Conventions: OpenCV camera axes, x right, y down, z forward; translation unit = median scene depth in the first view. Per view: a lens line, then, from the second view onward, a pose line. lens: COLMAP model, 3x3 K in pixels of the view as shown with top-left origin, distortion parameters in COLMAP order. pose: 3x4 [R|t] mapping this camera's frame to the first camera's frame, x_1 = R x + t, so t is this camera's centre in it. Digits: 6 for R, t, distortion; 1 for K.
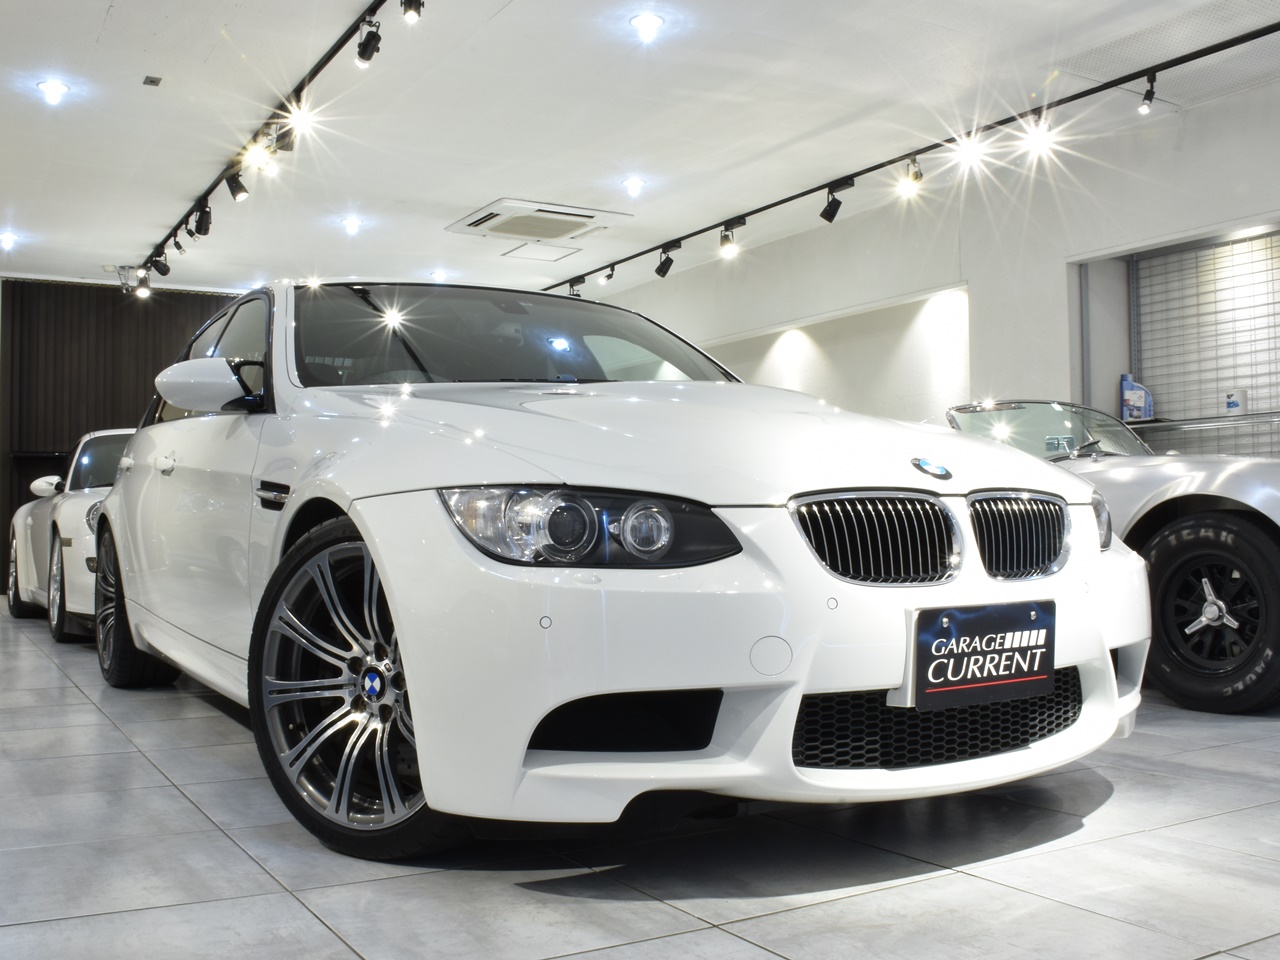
lens RADIAL K [[1263.1, 0, 642.3], [0, 1263.1, 485.8], [0, 0, 1]] dist [-0.098034, 0.000000]
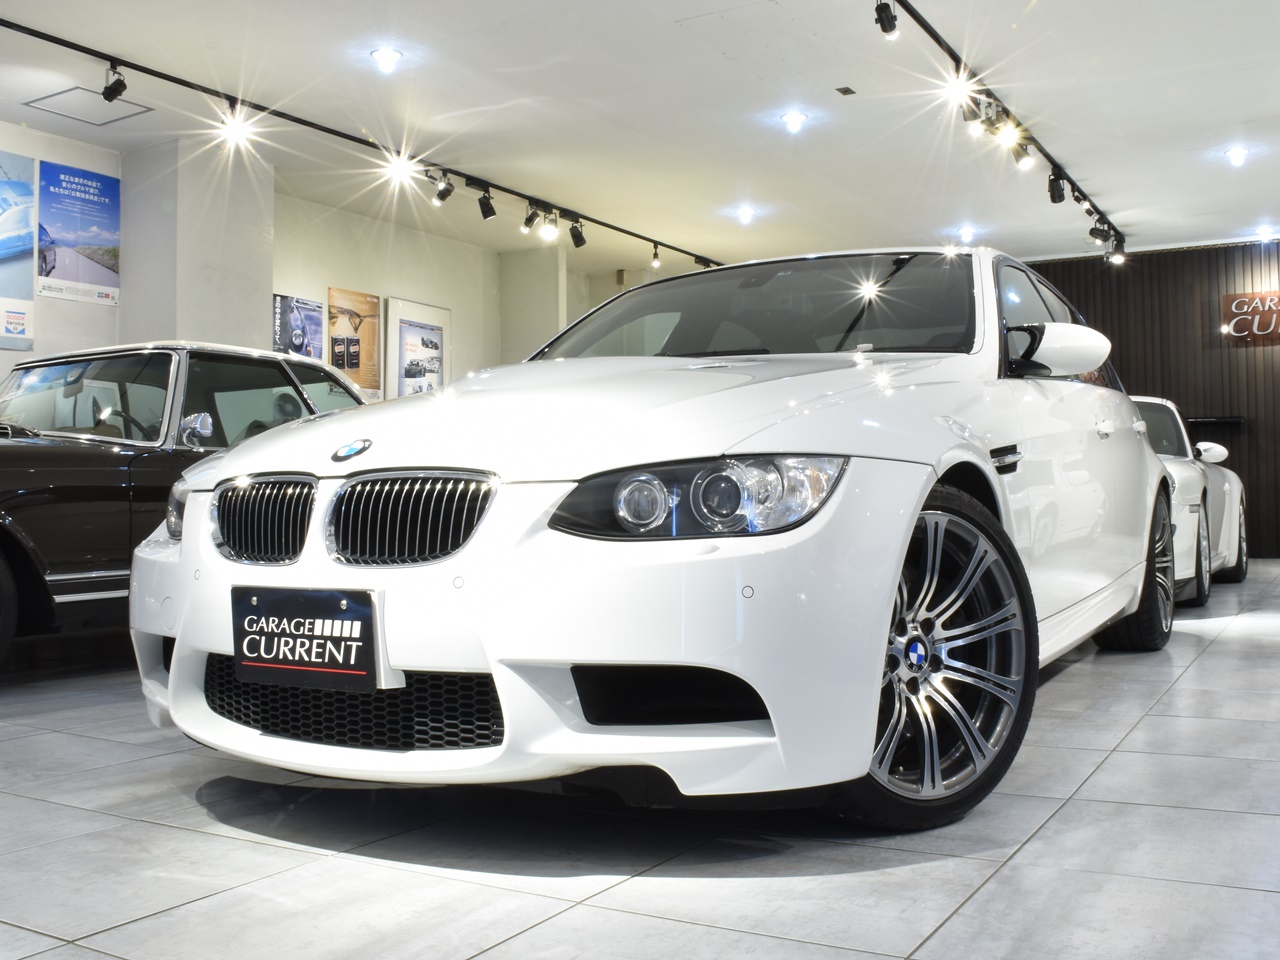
lens RADIAL K [[1263.1, 0, 643.3], [0, 1263.1, 476.4], [0, 0, 1]] dist [-0.098034, 0.000000]
pose [[0.487421, -0.009382, -0.873117, 1.275800], [0.030847, 0.999503, 0.006481, 0.007910], [0.872622, -0.030092, 0.487468, 0.754408]]
